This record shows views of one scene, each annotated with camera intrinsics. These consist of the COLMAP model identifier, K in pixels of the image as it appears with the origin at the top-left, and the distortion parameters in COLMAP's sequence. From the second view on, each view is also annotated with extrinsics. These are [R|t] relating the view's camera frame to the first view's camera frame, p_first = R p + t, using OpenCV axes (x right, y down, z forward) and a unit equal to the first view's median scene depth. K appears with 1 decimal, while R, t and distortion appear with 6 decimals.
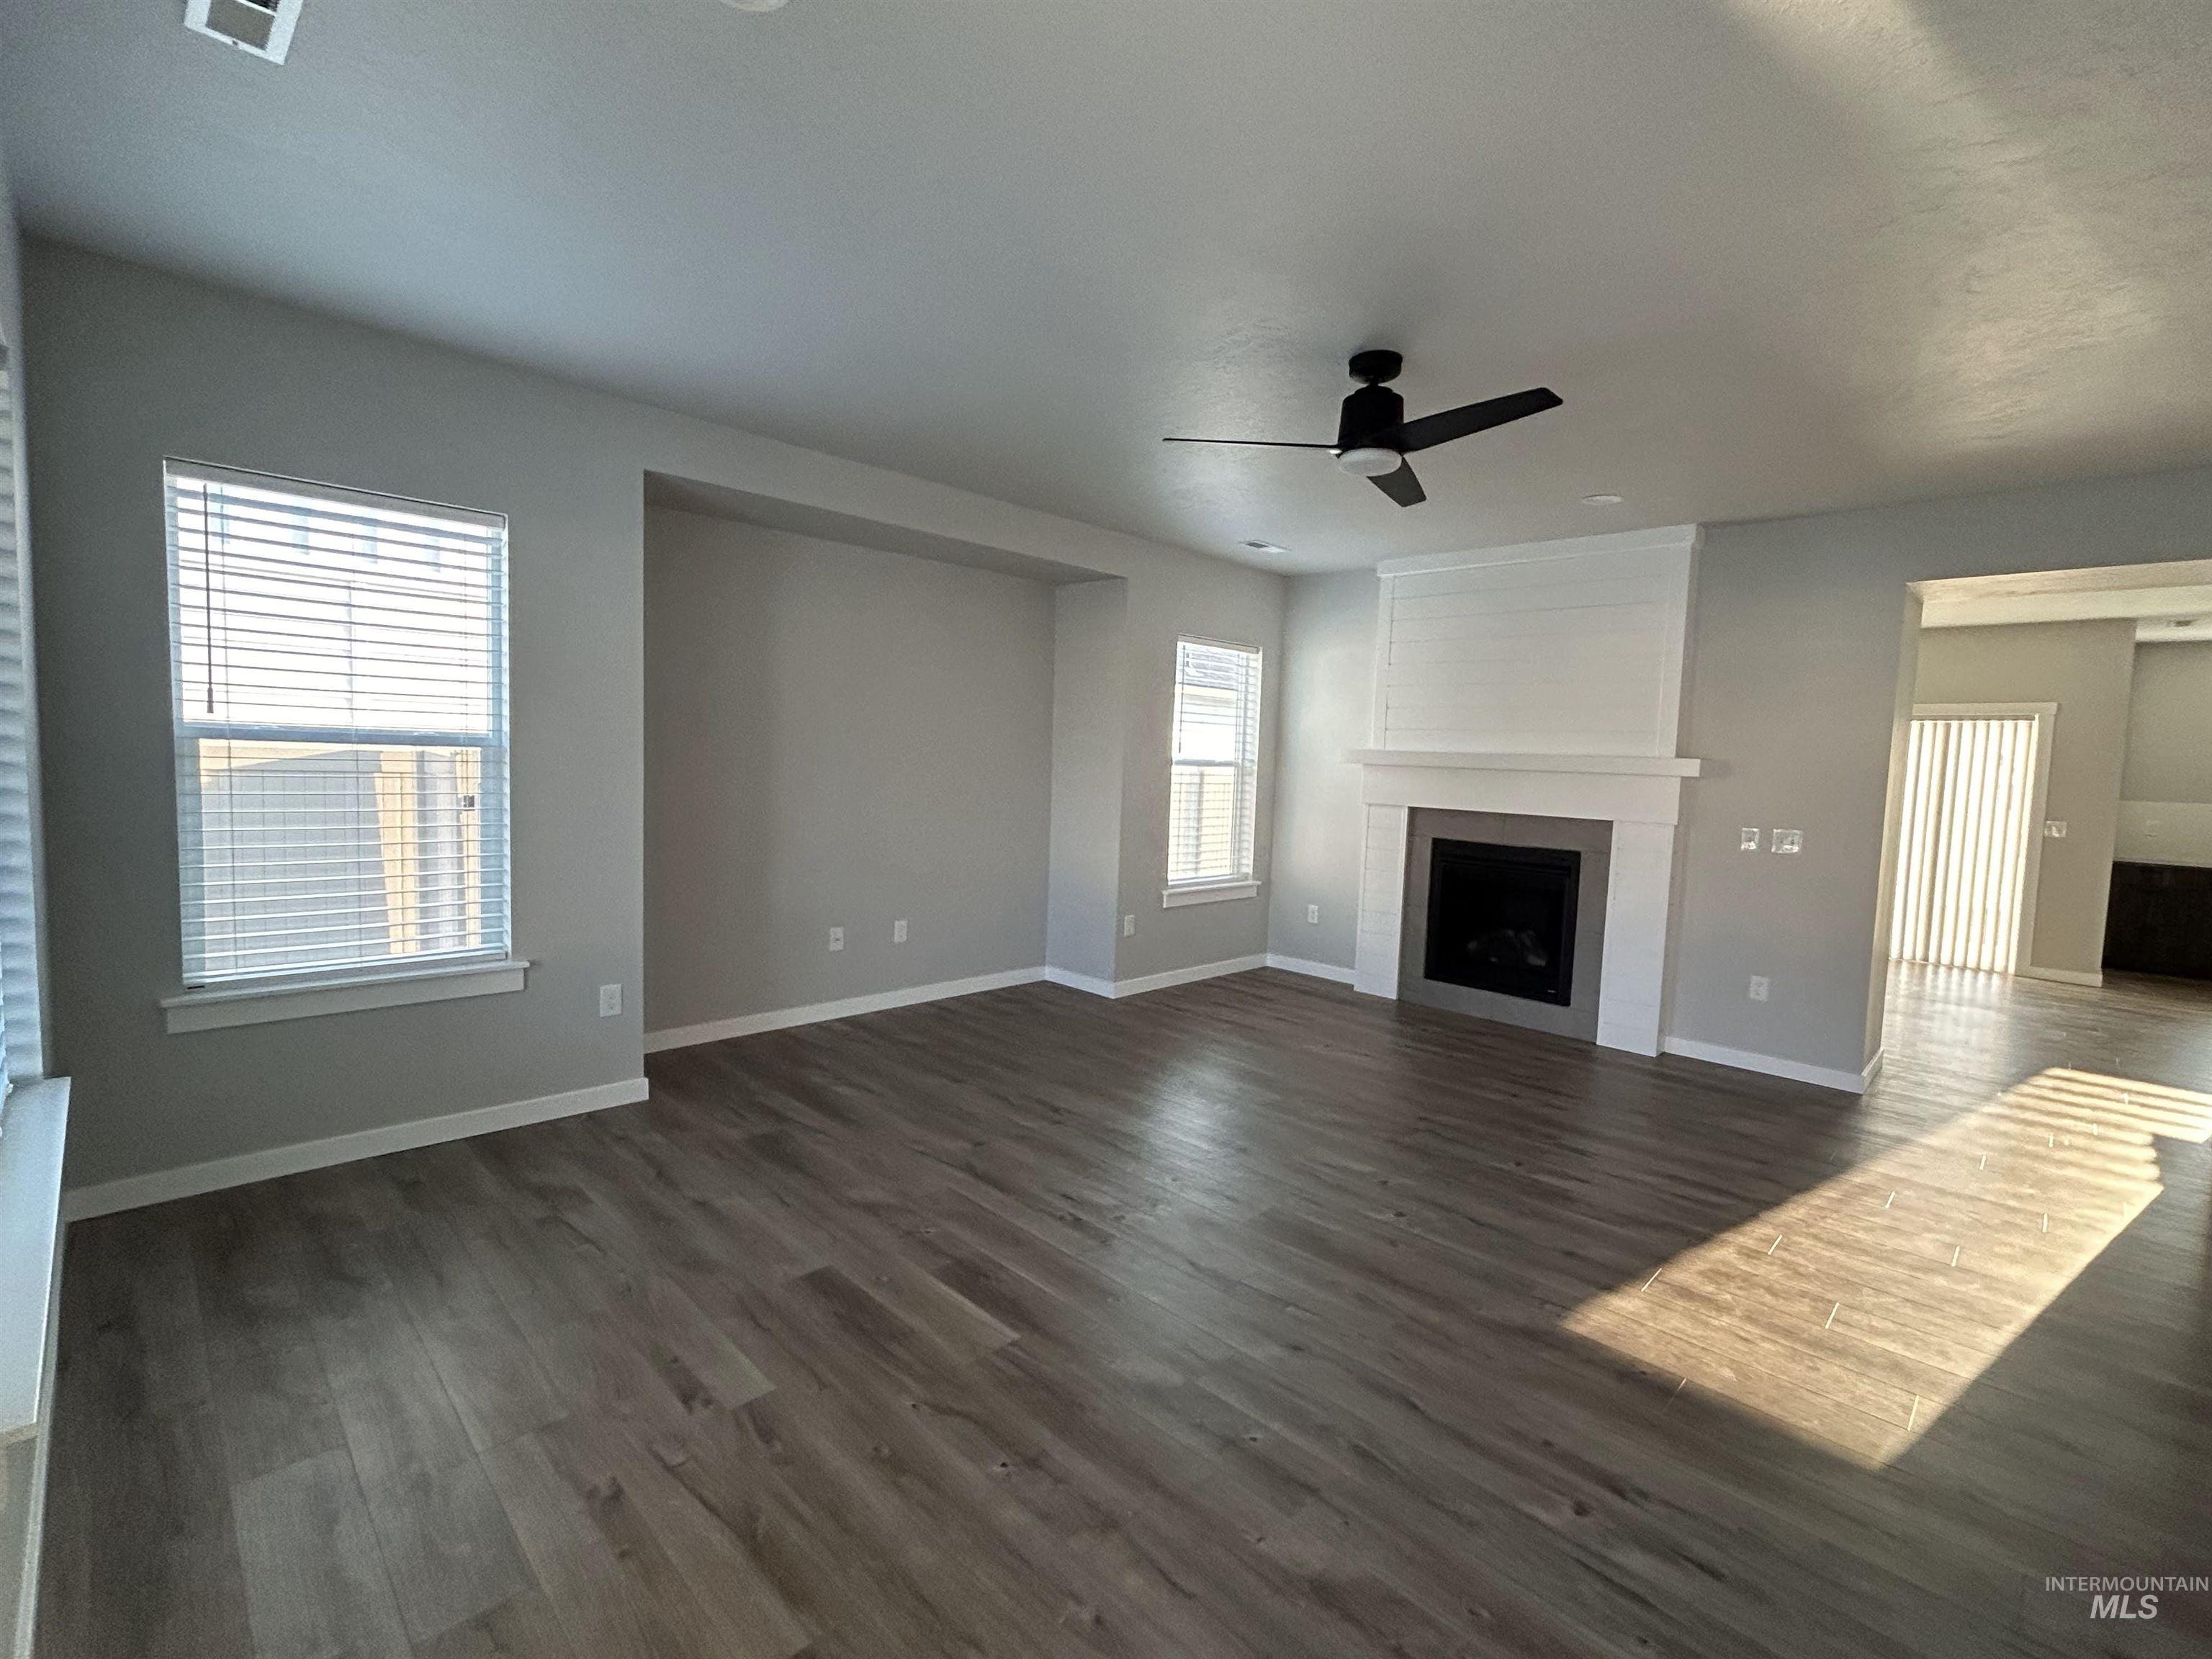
lens RADIAL K [[978.0, 0, 1101.3], [0, 978.0, 820.6], [0, 0, 1]] dist [0.000894, -0.000771]
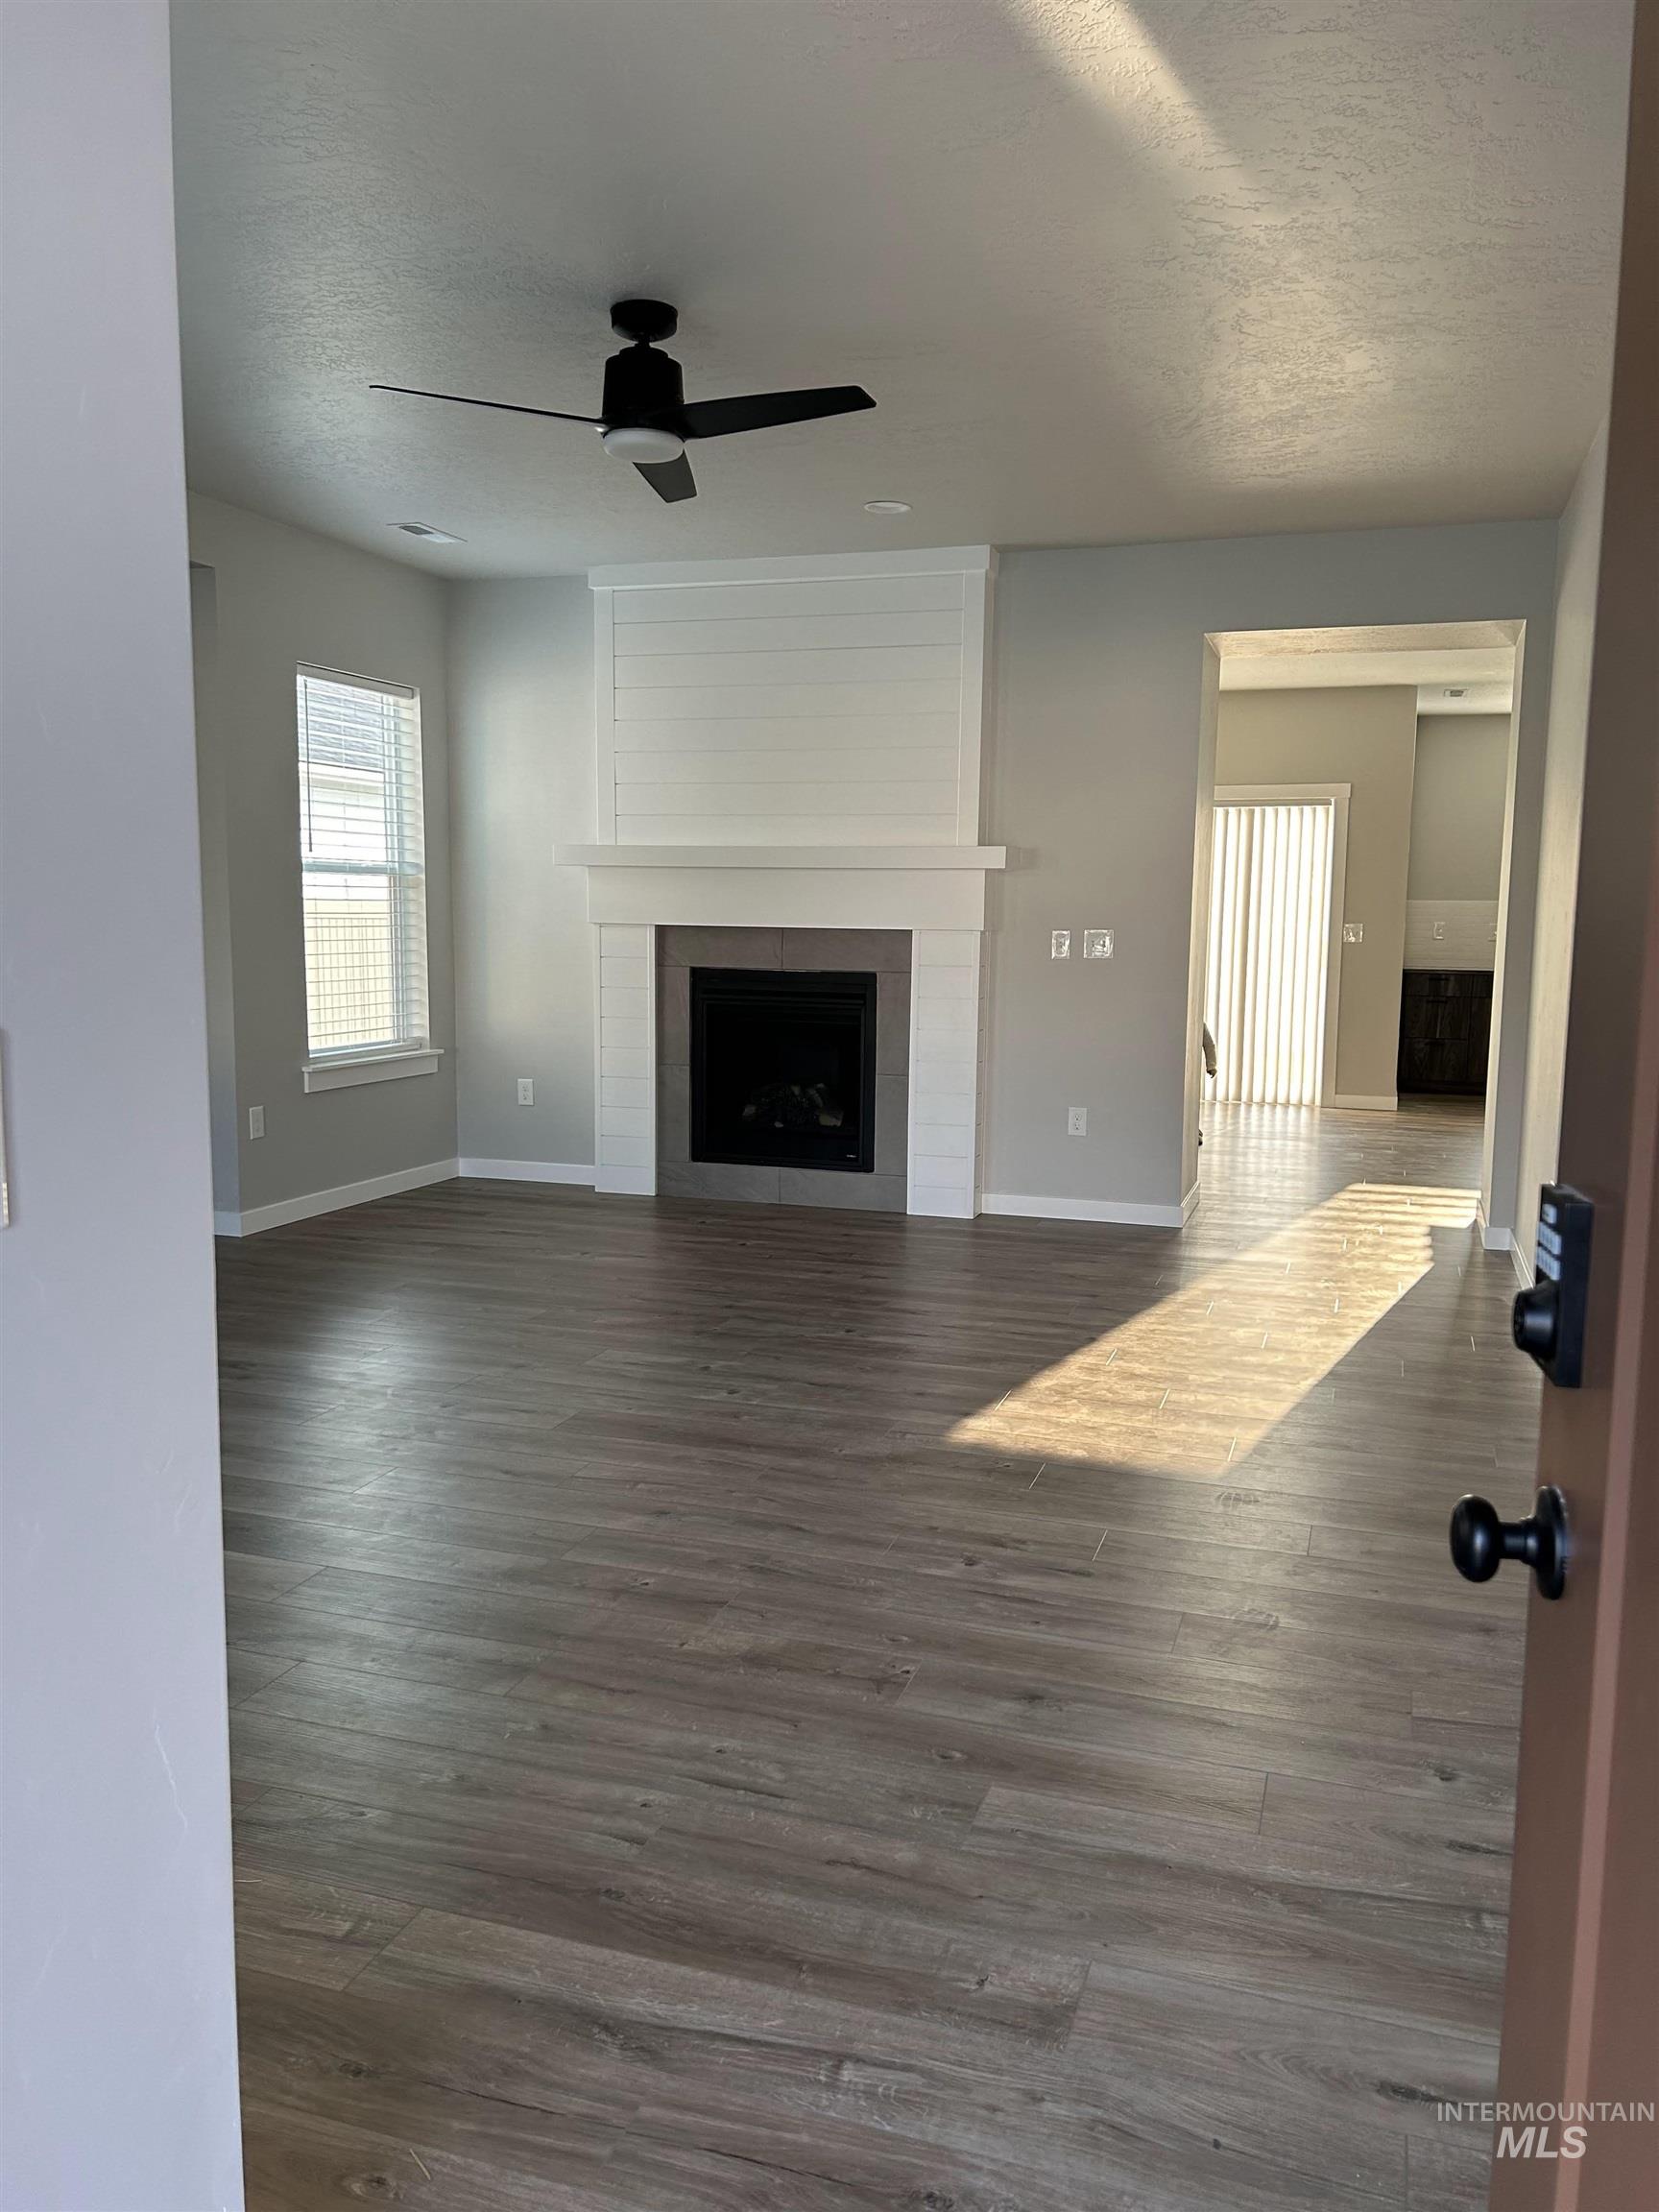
lens RADIAL K [[1661.2, 0, 829.5], [0, 1661.2, 1106.0], [0, 0, 1]] dist [0.009515, 0.002769]
pose [[0.895155, -0.079762, 0.438561, -0.117883], [0.051487, 0.995777, 0.076013, 0.034381], [-0.442772, -0.045463, 0.895481, -0.148958]]
